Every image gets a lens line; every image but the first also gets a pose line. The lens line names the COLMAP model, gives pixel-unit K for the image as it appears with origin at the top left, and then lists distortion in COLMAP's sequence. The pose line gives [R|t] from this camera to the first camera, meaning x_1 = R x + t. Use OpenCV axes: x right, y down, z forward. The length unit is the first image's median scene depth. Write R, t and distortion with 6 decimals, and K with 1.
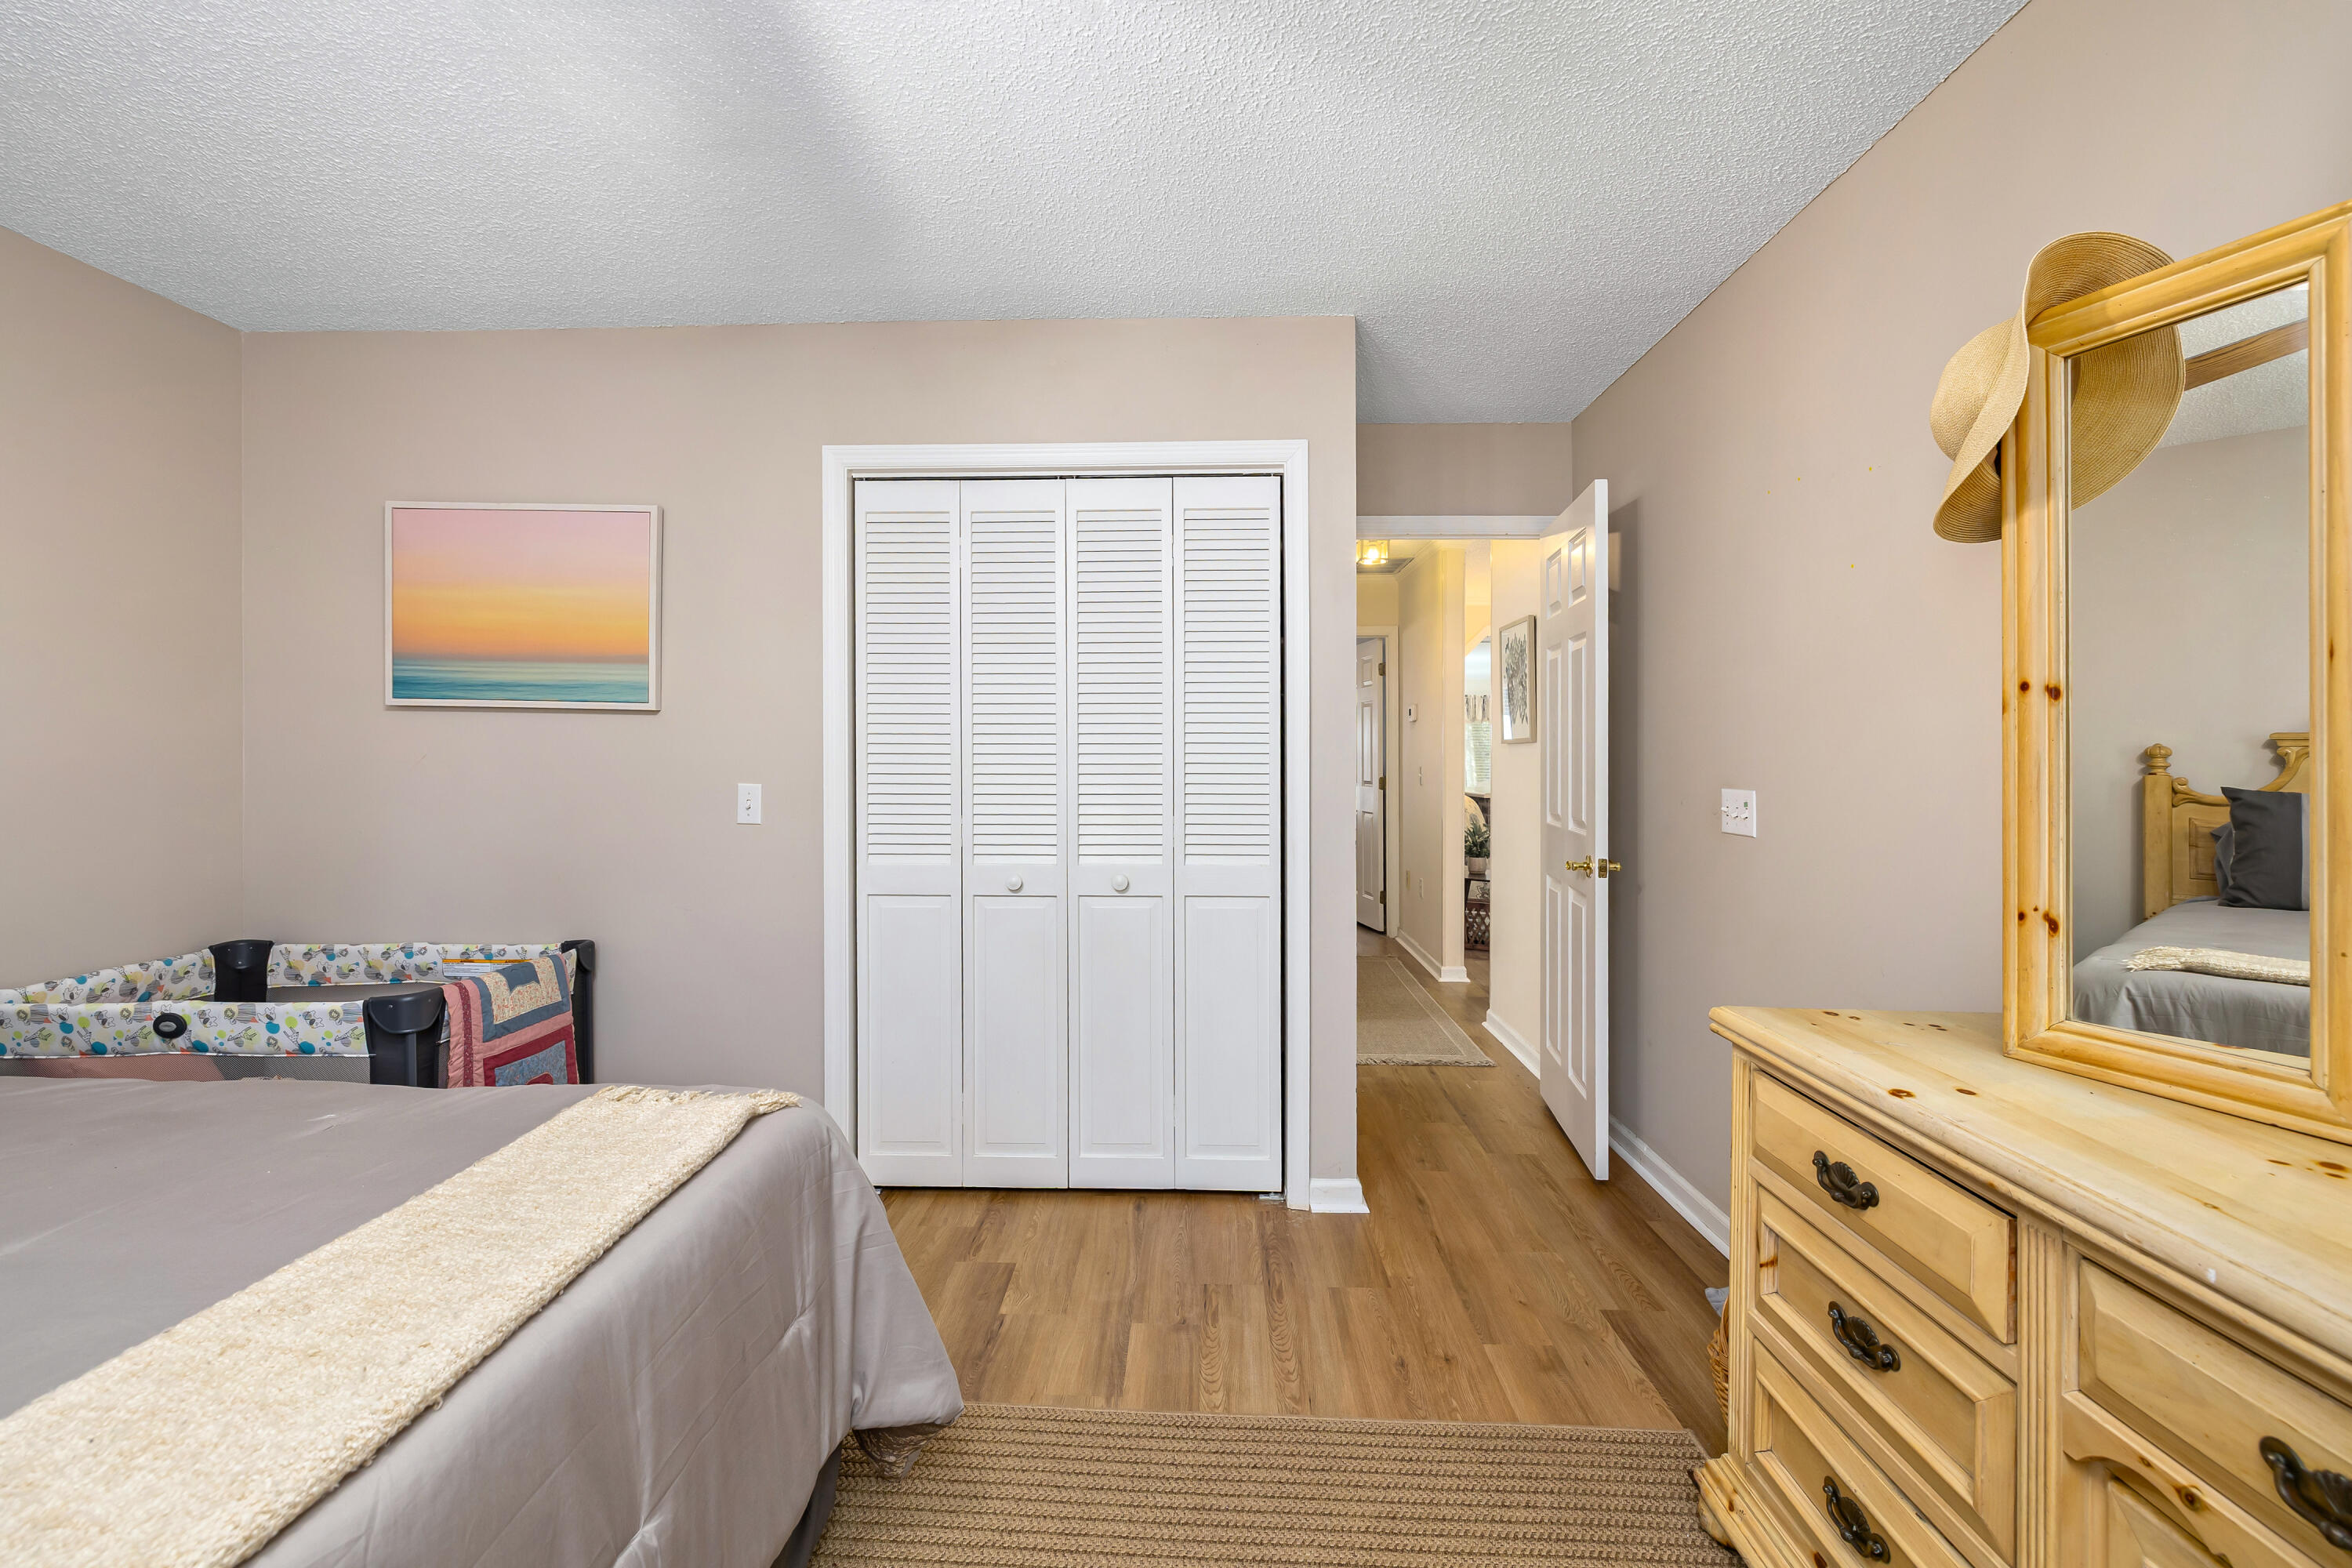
lens RADIAL K [[1026.7, 0, 1166.1], [0, 1026.7, 766.8], [0, 0, 1]] dist [0.000968, -0.000008]
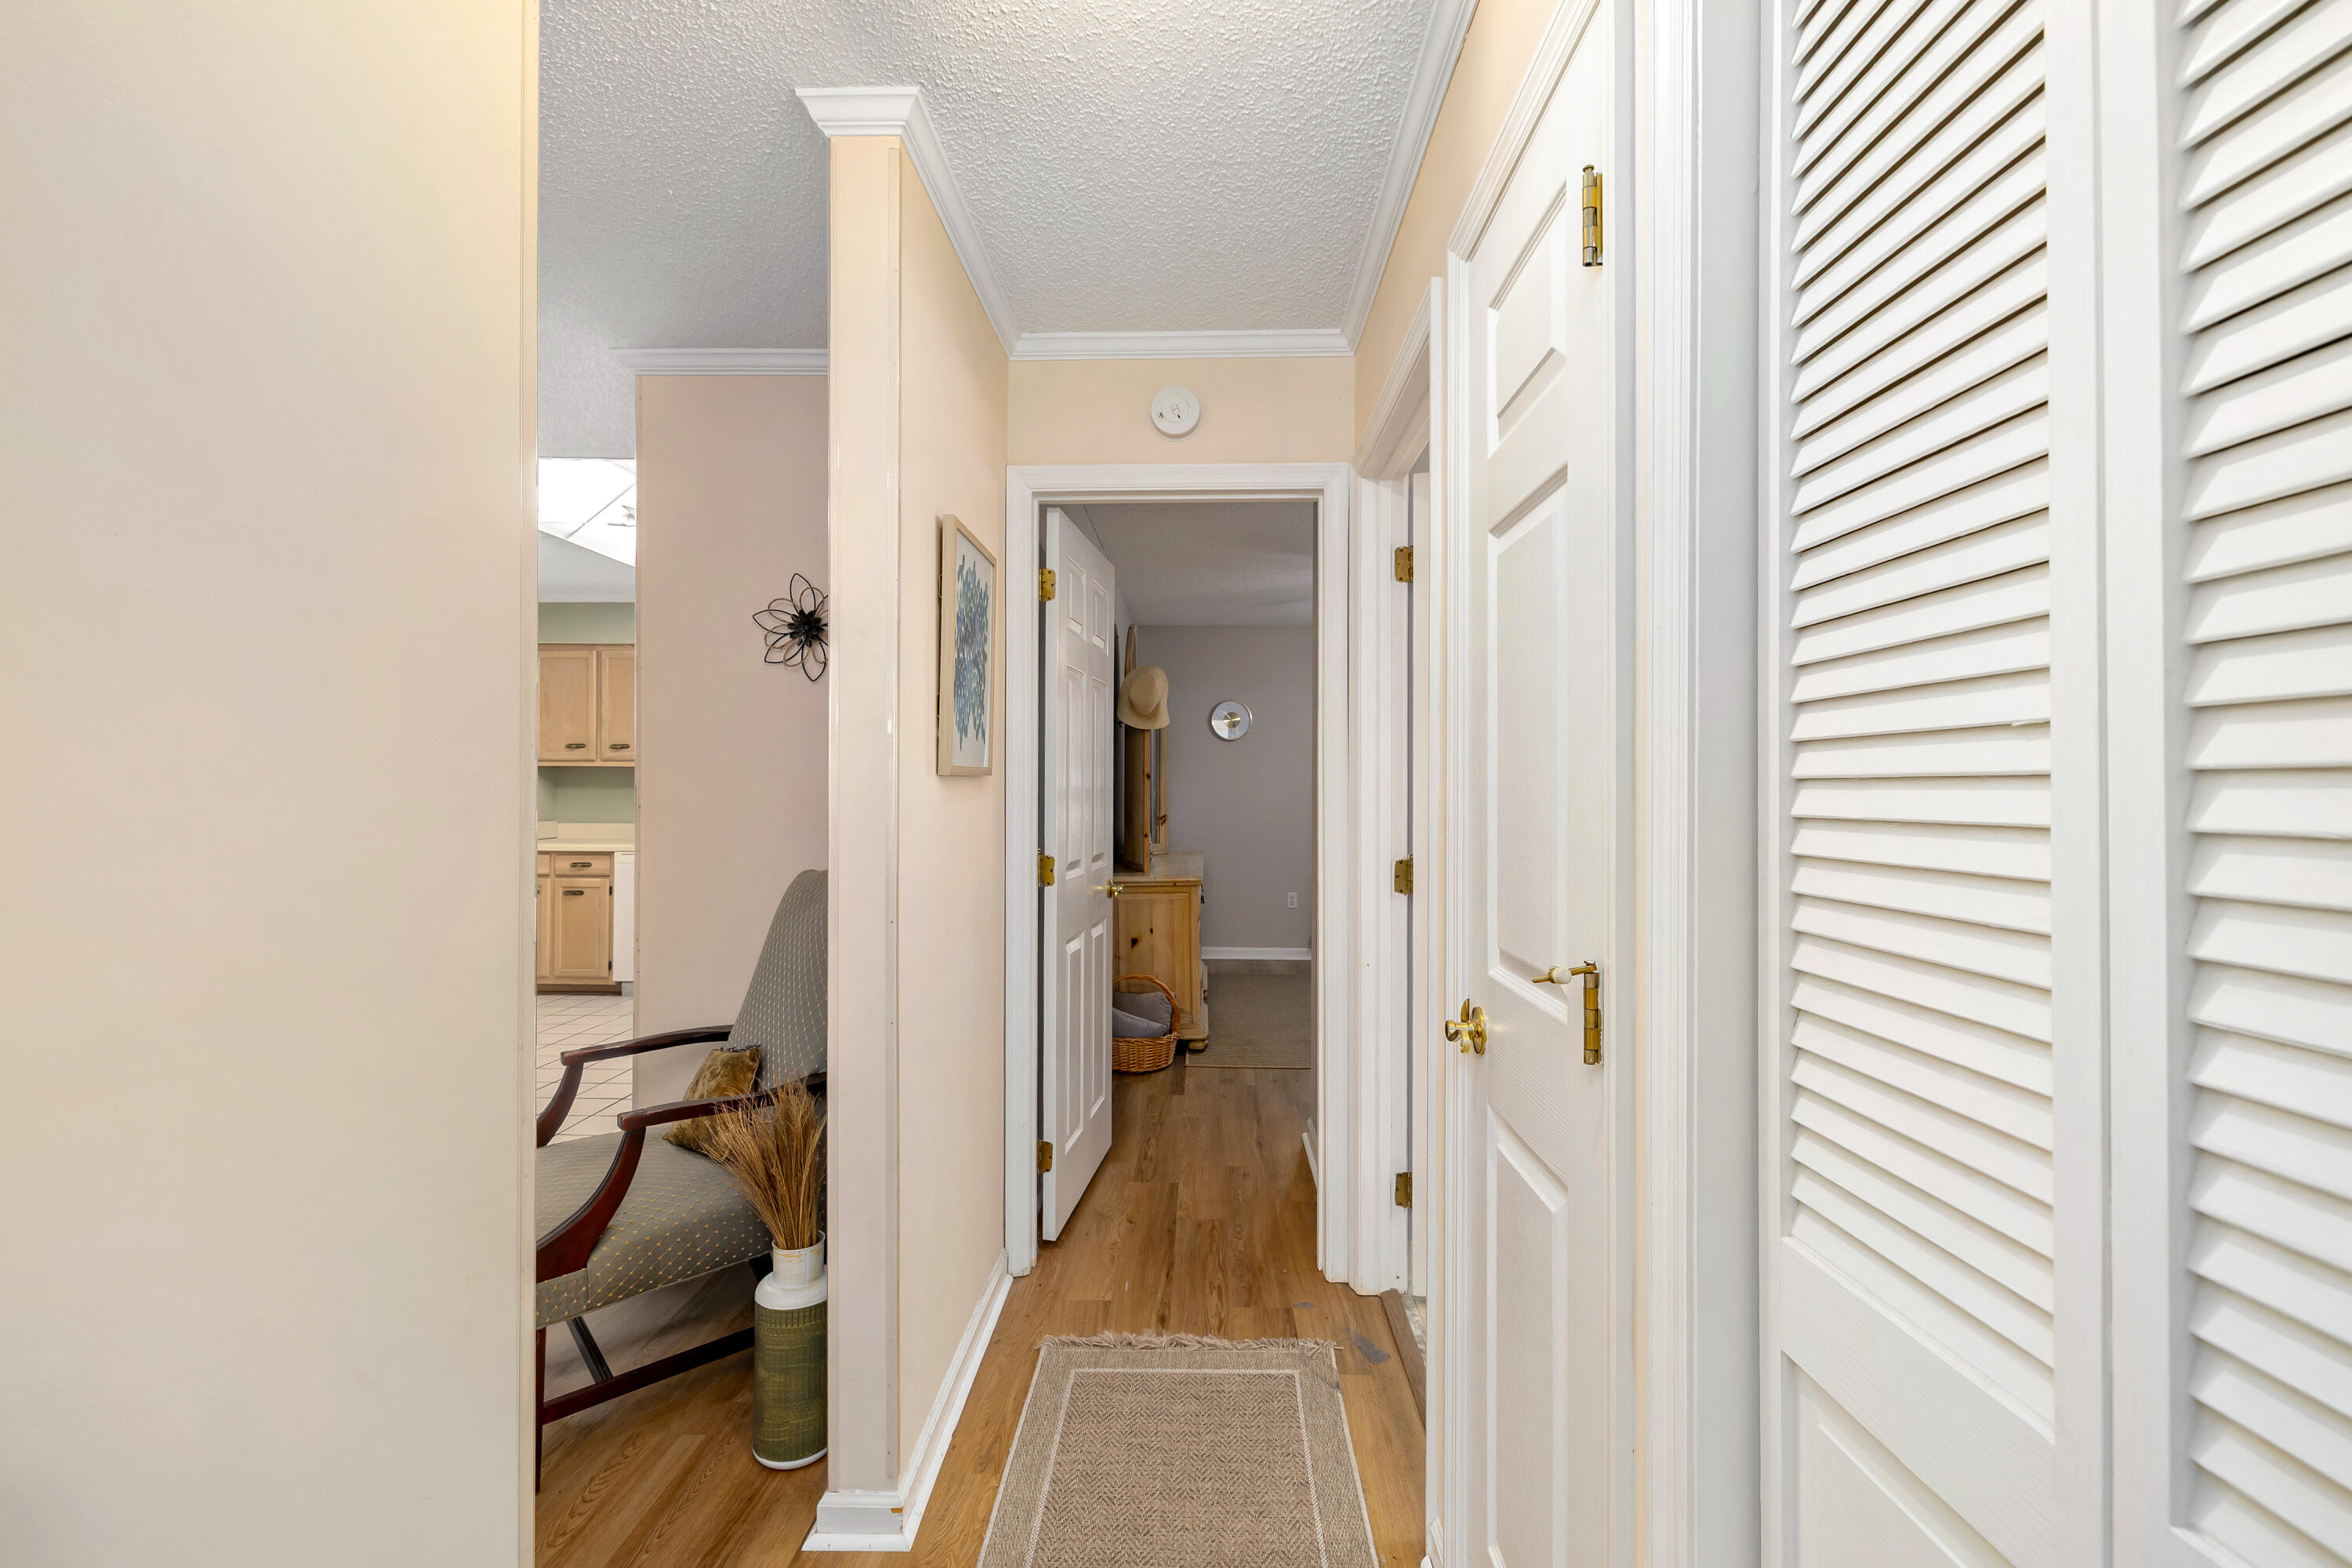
lens RADIAL K [[1026.7, 0, 1166.1], [0, 1026.7, 766.8], [0, 0, 1]] dist [0.000968, -0.000008]
pose [[-0.999991, 0.000284, 0.004126, 0.366522], [0.000271, 0.999995, -0.003199, -0.039299], [-0.004126, -0.003198, -0.999986, 2.317714]]
